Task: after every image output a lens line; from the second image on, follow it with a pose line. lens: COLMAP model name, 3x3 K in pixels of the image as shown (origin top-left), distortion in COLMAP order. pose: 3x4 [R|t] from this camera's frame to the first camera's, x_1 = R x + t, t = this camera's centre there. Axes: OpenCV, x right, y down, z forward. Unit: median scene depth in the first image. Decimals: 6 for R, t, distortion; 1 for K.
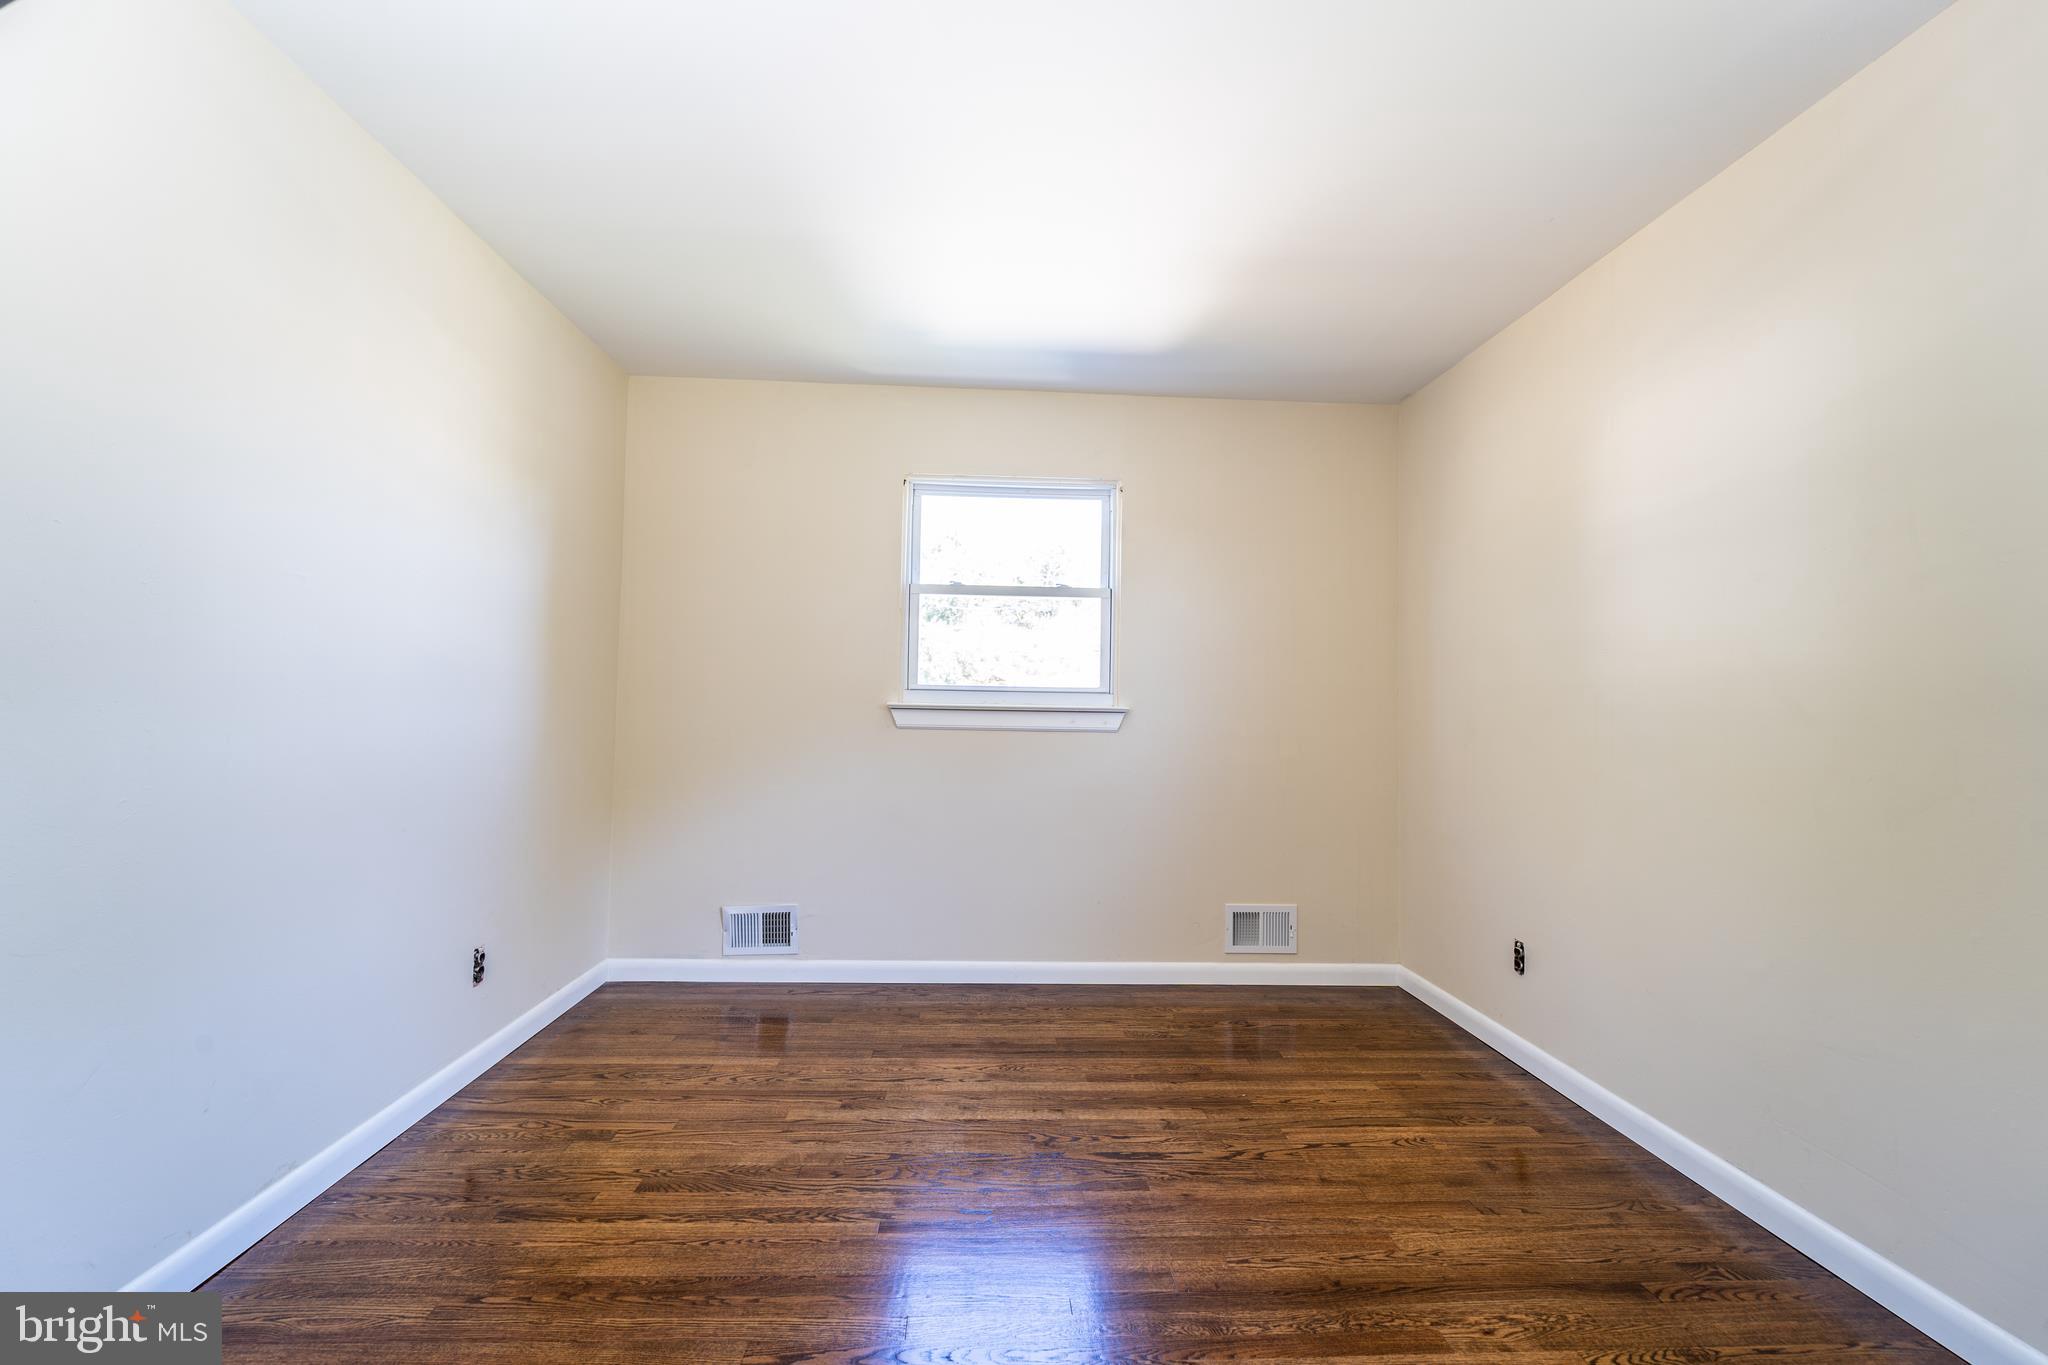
lens RADIAL K [[853.4, 0, 1024.0], [0, 853.4, 682.5], [0, 0, 1]] dist [0.000996, -0.000128]
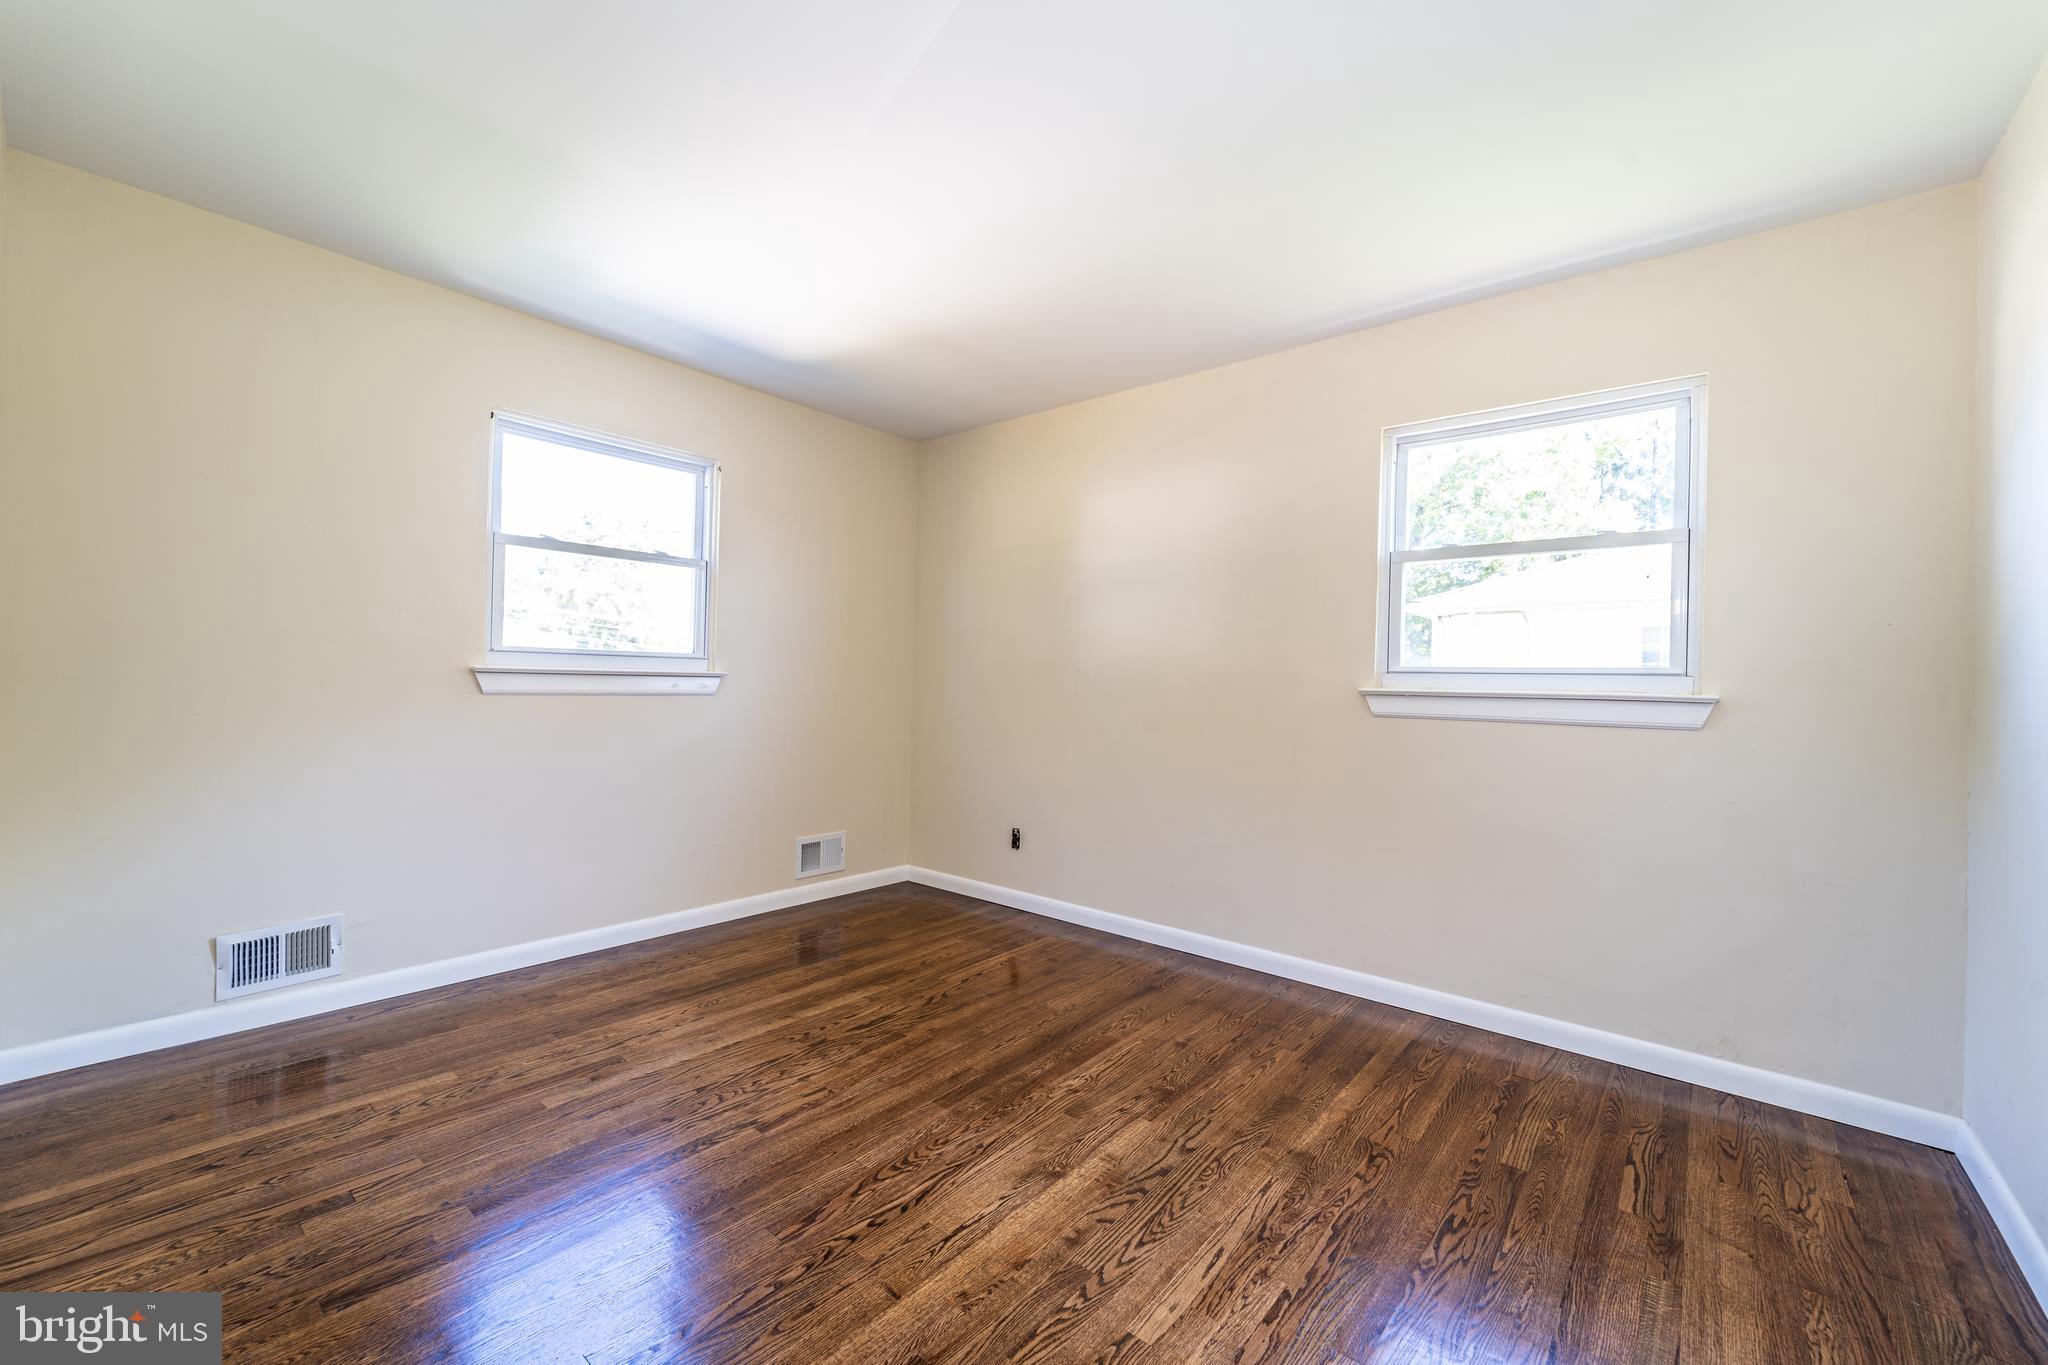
lens RADIAL K [[829.8, 0, 1013.3], [0, 829.8, 677.4], [0, 0, 1]] dist [0.009328, -0.006423]
pose [[0.677438, 0.000022, 0.735580, -0.520223], [-0.033921, 0.998937, 0.031210, -0.012036], [-0.734798, -0.046094, 0.676718, 0.012104]]
